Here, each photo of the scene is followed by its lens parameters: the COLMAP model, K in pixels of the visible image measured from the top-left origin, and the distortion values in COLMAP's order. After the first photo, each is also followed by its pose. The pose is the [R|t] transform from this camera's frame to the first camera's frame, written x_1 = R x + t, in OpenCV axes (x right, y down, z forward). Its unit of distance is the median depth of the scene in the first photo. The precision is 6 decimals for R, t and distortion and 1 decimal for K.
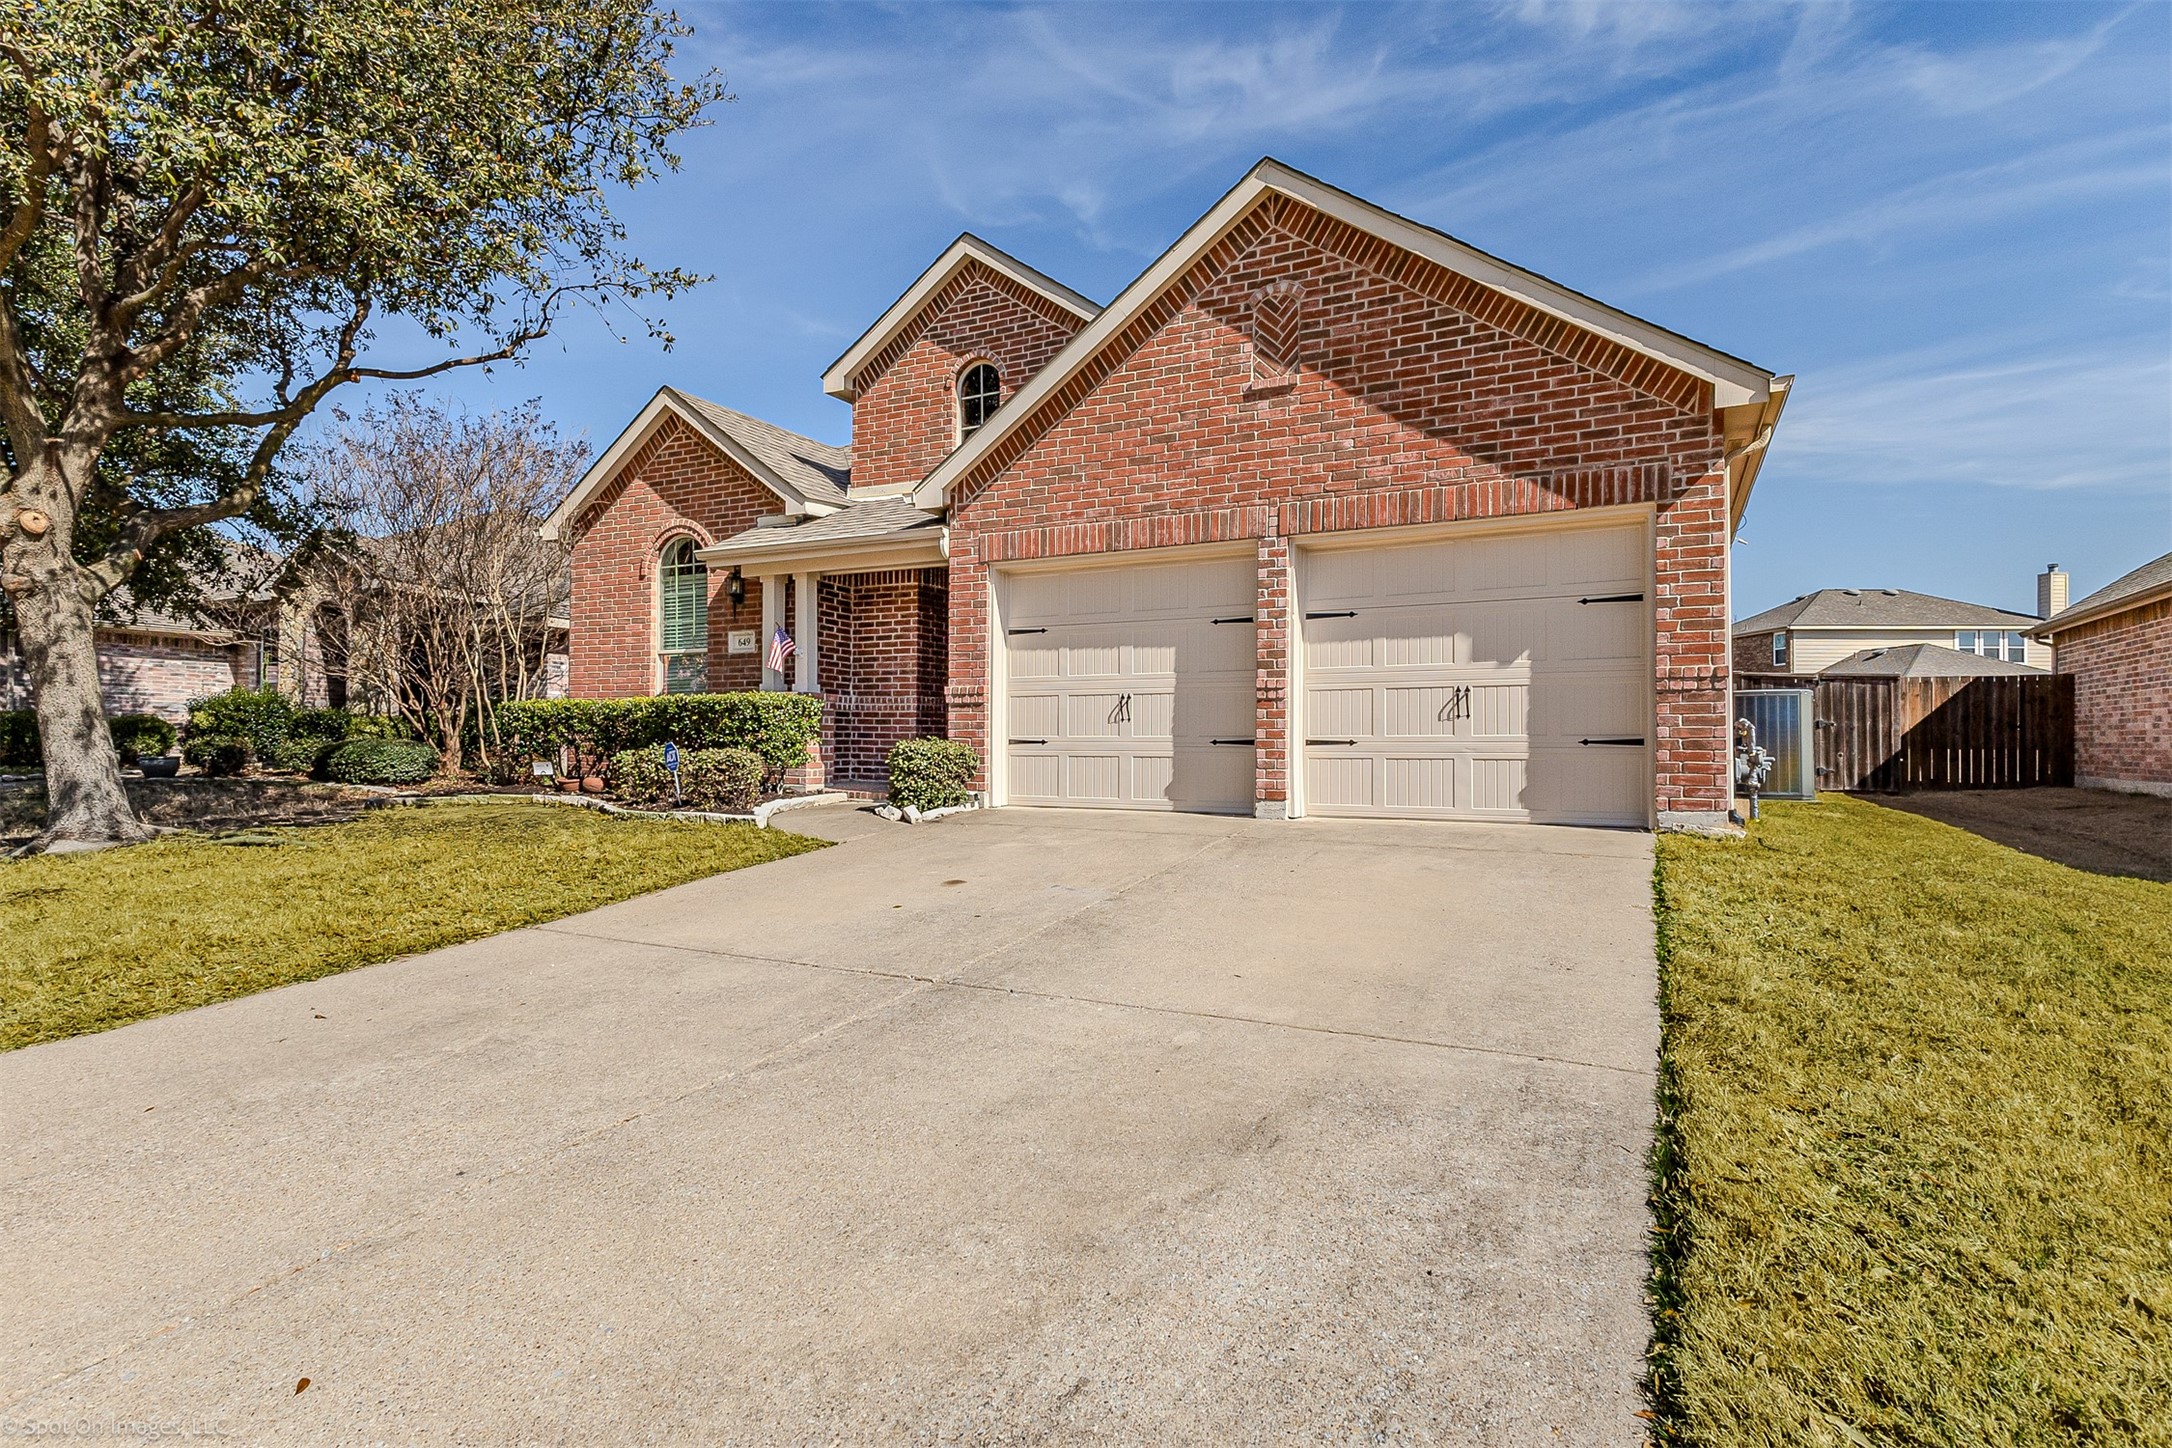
lens RADIAL K [[1086.0, 0, 1118.4], [0, 1086.0, 732.0], [0, 0, 1]] dist [0.014279, 0.002261]
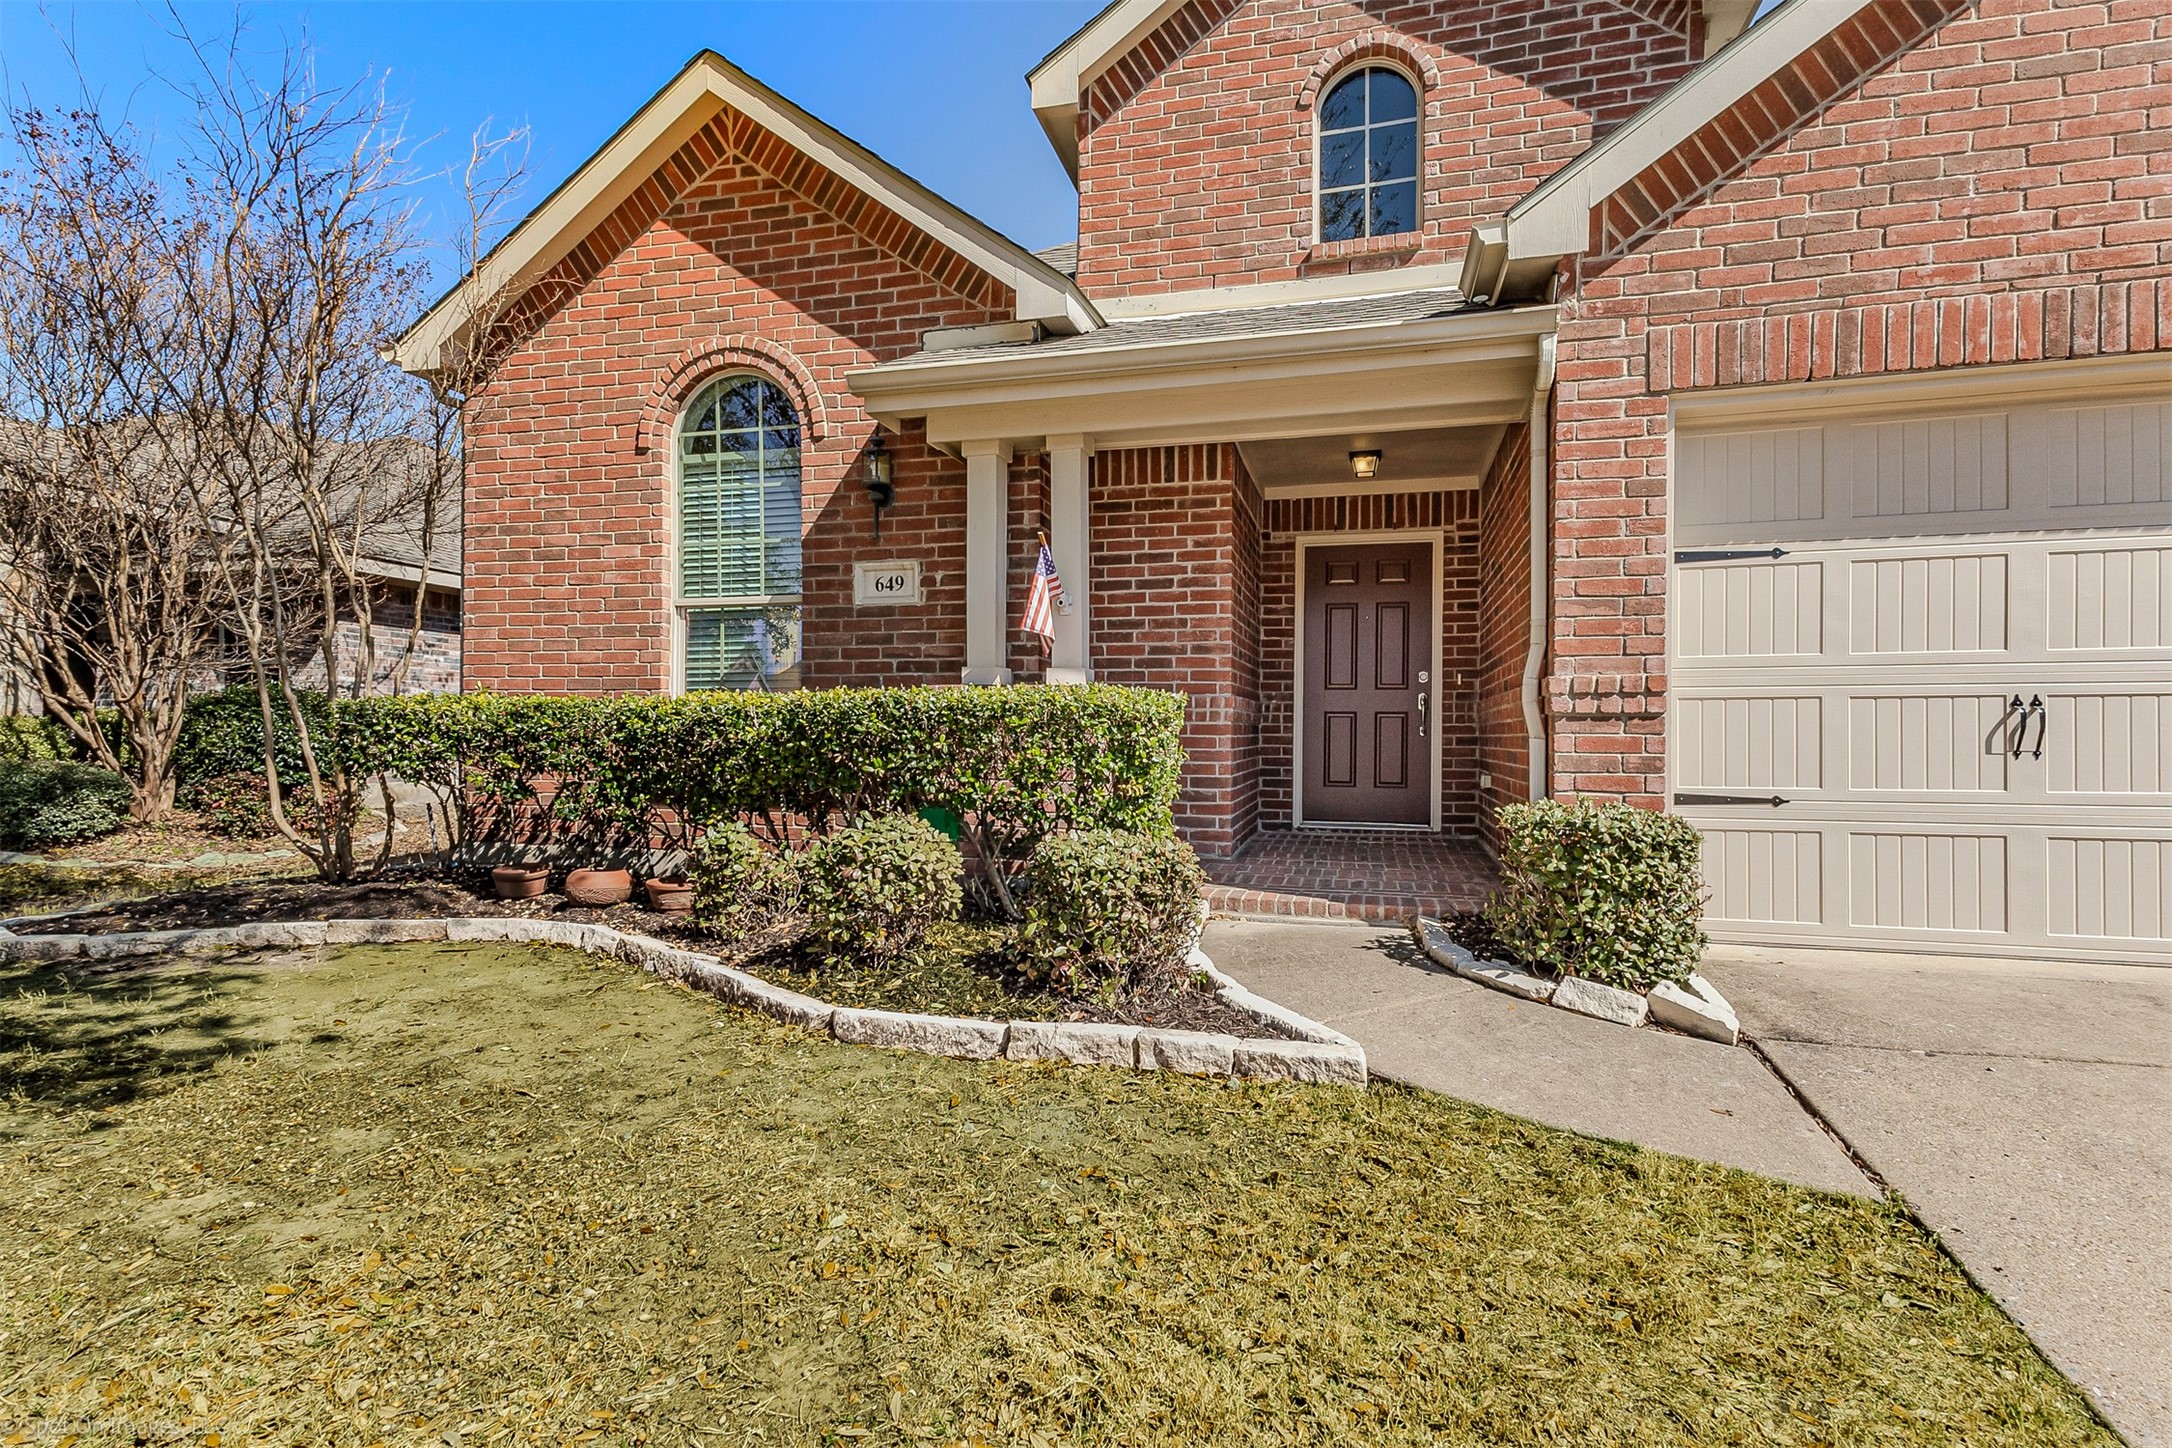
lens RADIAL K [[1007.5, 0, 1085.2], [0, 1007.5, 734.2], [0, 0, 1]] dist [0.025185, -0.004495]
pose [[0.976896, -0.000488, 0.213716, -0.480986], [-0.001513, 0.999957, 0.009196, -0.023833], [-0.213712, -0.009307, 0.976852, 0.711832]]
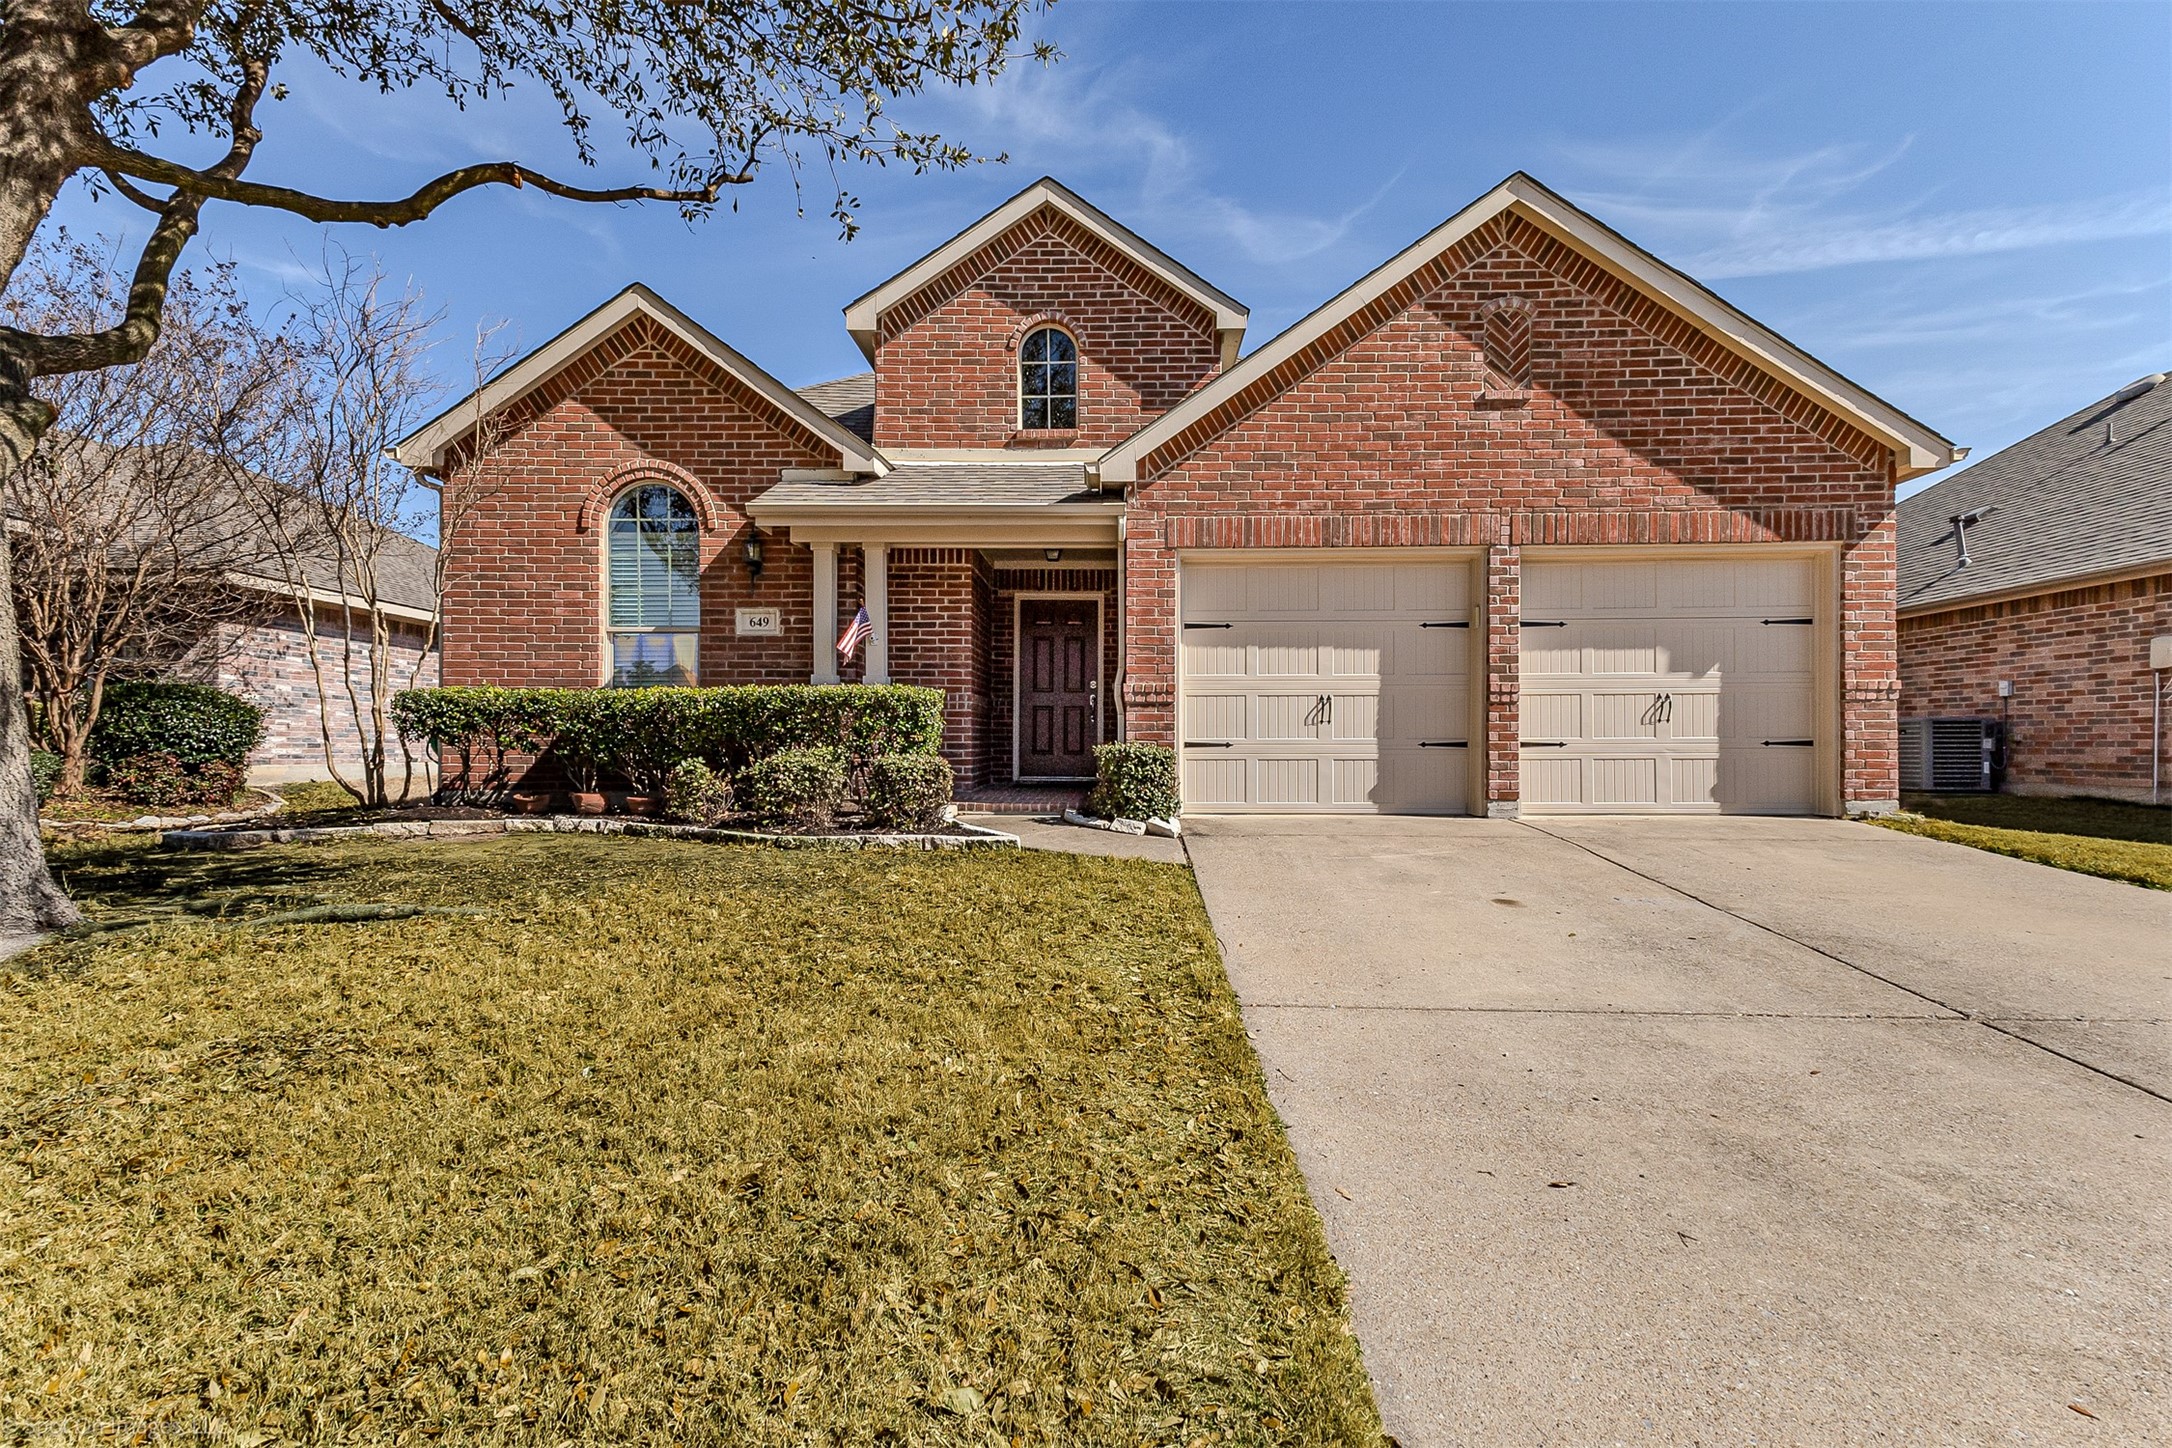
lens RADIAL K [[1007.5, 0, 1076.0], [0, 1007.5, 744.1], [0, 0, 1]] dist [0.025185, -0.004495]
pose [[0.901816, -0.002450, 0.432113, -0.617952], [-0.002118, 0.999947, 0.010089, 0.000168], [-0.432115, -0.010013, 0.901763, 0.296928]]
